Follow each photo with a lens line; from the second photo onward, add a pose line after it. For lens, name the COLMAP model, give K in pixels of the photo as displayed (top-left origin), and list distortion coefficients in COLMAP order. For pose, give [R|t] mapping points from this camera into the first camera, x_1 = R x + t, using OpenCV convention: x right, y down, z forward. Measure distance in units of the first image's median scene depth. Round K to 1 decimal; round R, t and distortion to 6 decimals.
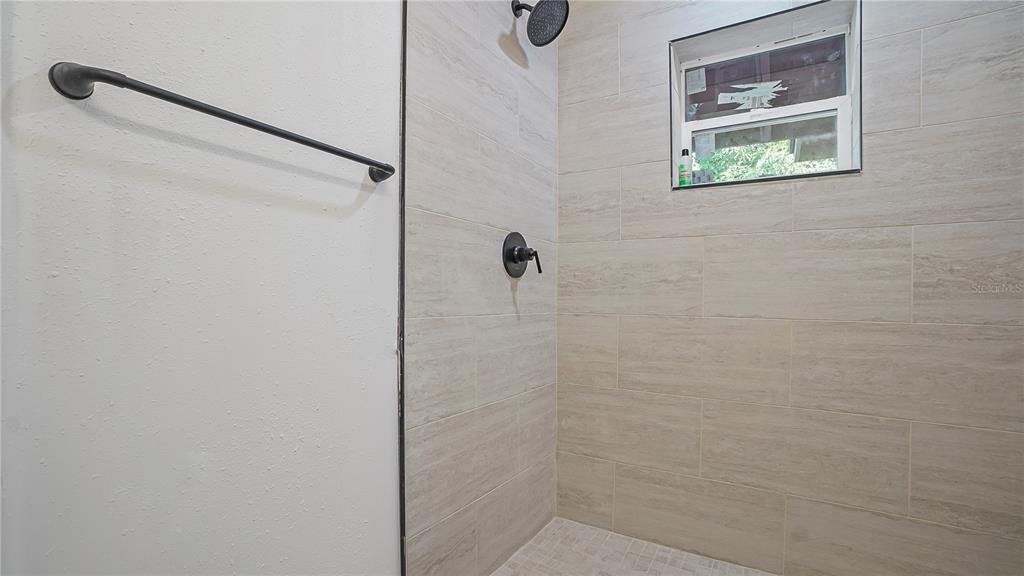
lens RADIAL K [[478.2, 0, 509.3], [0, 478.2, 305.1], [0, 0, 1]] dist [-0.066639, 0.027518]
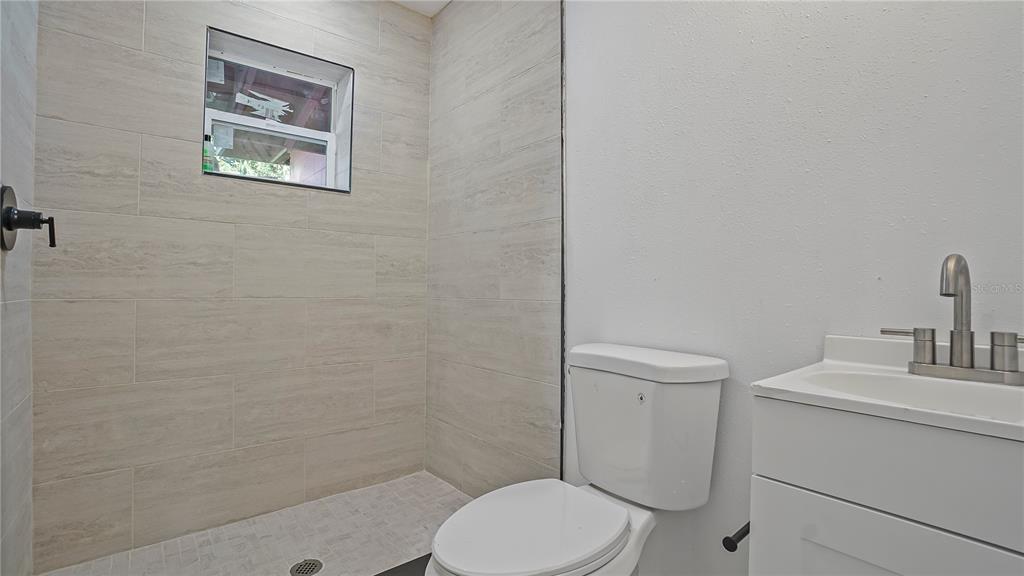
lens RADIAL K [[462.6, 0, 512.0], [0, 462.6, 288.0], [0, 0, 1]] dist [-0.064572, 0.021608]
pose [[0.294039, -0.007667, 0.955763, -0.377252], [0.008991, 0.999946, 0.005255, 0.001245], [-0.955751, 0.007048, 0.294092, 0.091101]]
